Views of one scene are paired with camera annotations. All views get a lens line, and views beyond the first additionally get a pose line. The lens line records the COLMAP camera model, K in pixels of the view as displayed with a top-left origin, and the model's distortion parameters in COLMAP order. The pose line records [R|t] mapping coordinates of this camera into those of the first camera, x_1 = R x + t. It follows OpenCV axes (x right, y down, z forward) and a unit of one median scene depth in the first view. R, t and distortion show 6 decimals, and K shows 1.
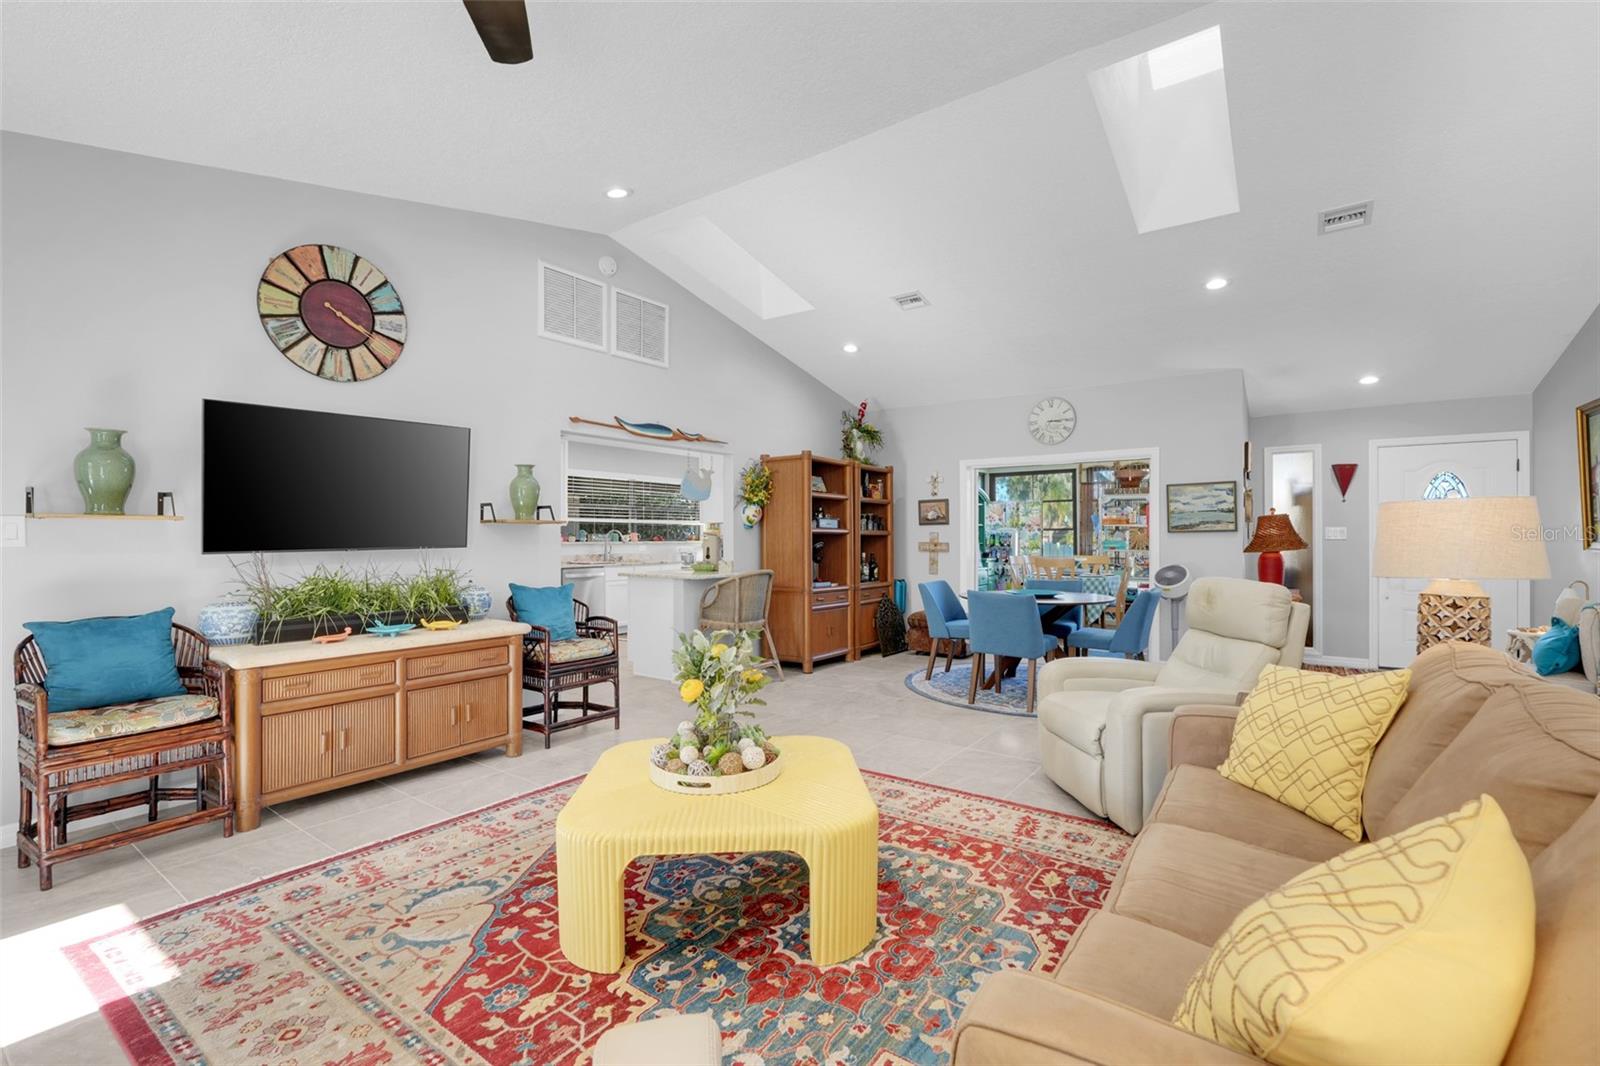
lens RADIAL K [[702.9, 0, 795.9], [0, 702.9, 536.1], [0, 0, 1]] dist [-0.011712, 0.004242]
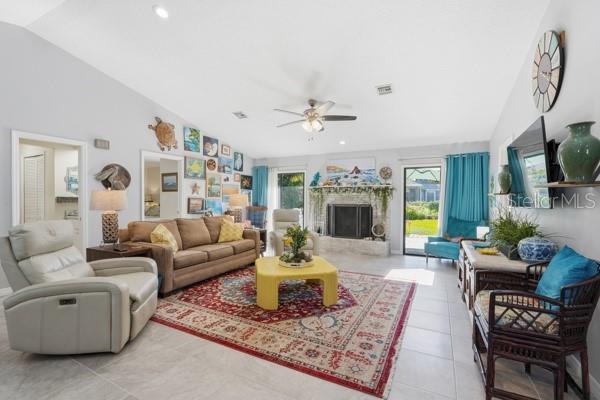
lens RADIAL K [[267.5, 0, 299.1], [0, 267.5, 201.4], [0, 0, 1]] dist [-0.004844, 0.000722]
pose [[-0.989512, -0.004068, -0.144394, 0.030857], [-0.004836, 0.999976, 0.004969, 0.000454], [0.144370, 0.005615, -0.989508, 0.958519]]
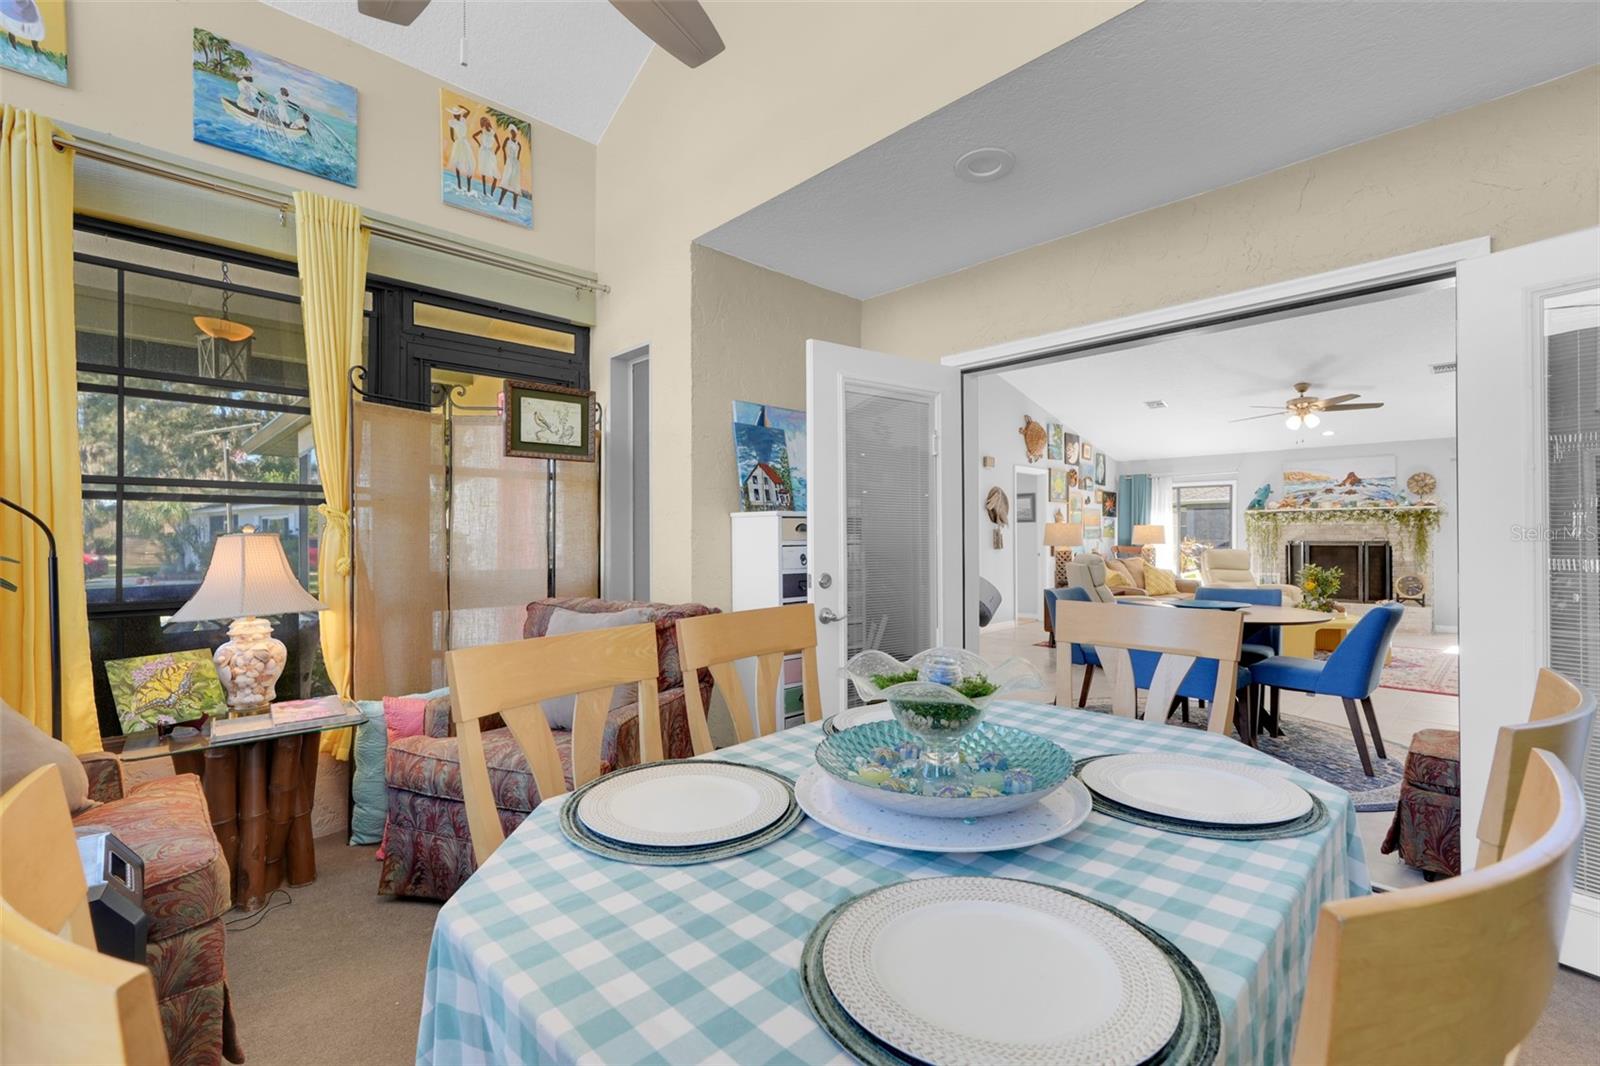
lens RADIAL K [[702.9, 0, 800.7], [0, 702.9, 527.5], [0, 0, 1]] dist [-0.011712, 0.004242]
pose [[-0.984342, 0.003136, 0.176239, 0.572475], [0.000443, 0.999883, -0.015318, 0.008834], [-0.176267, -0.015000, -0.984228, 1.655456]]
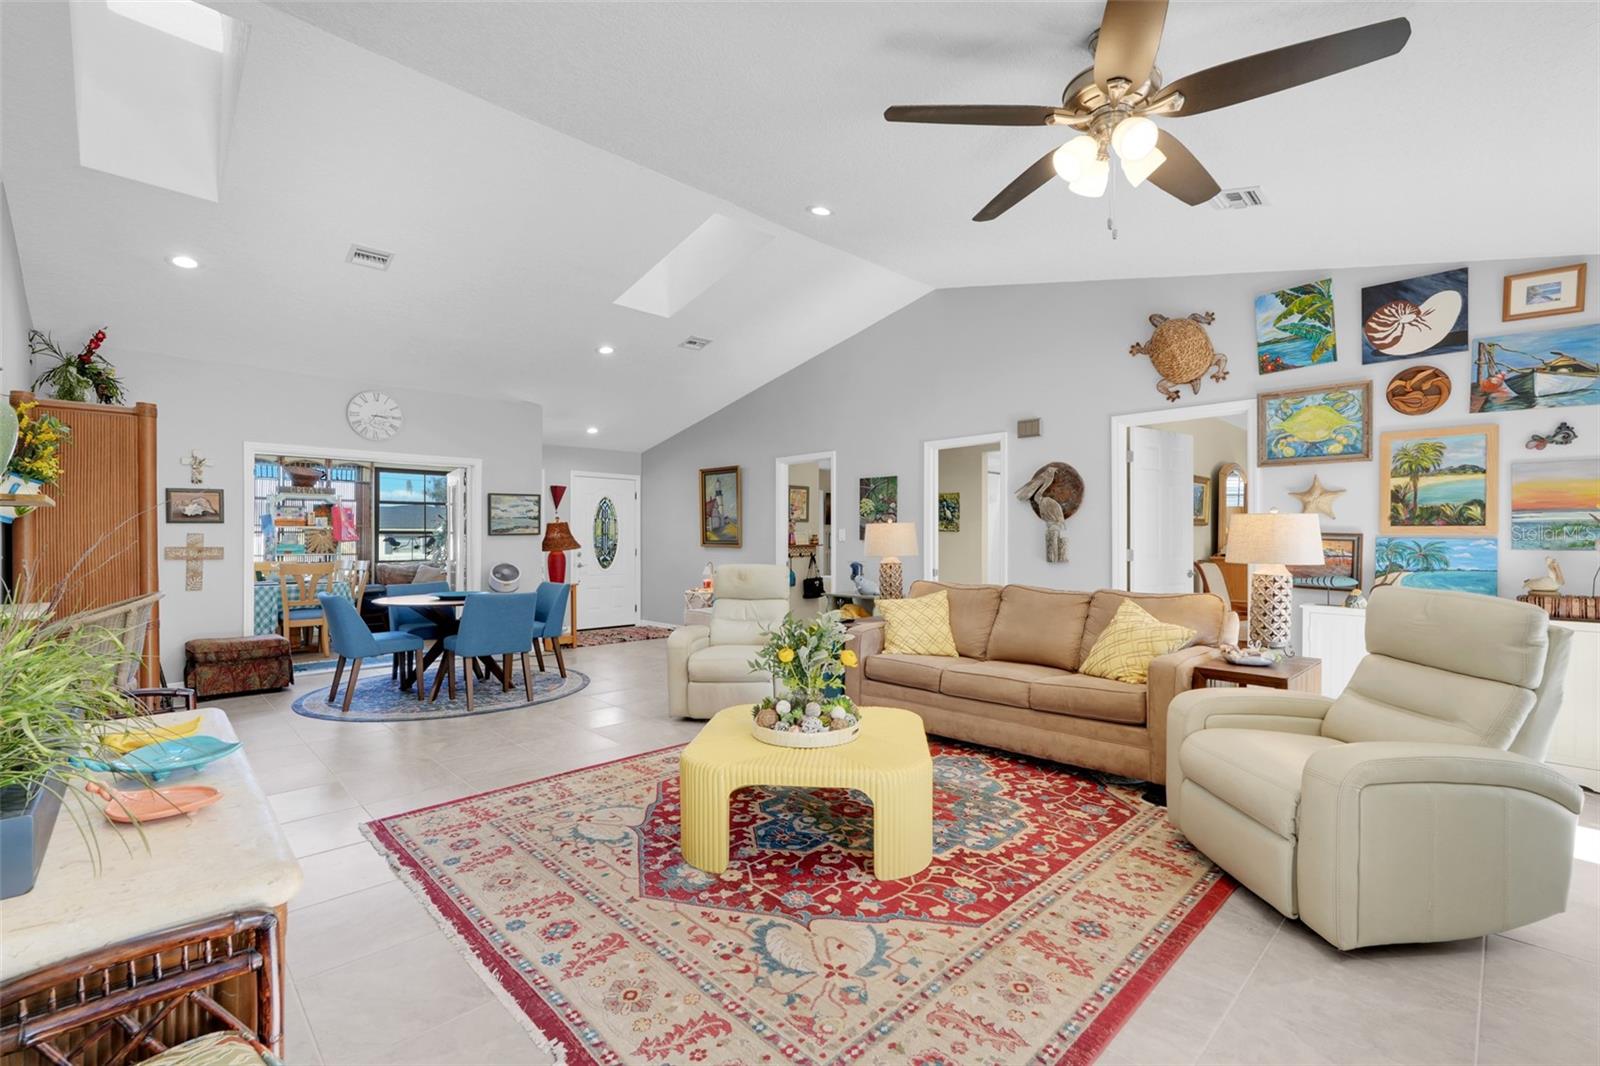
lens RADIAL K [[702.9, 0, 798.2], [0, 702.9, 536.4], [0, 0, 1]] dist [-0.011712, 0.004242]
pose [[0.173057, 0.003258, 0.984906, -0.522384], [0.000909, 0.999994, -0.003468, 0.001121], [-0.984911, 0.001496, 0.173053, 0.321338]]
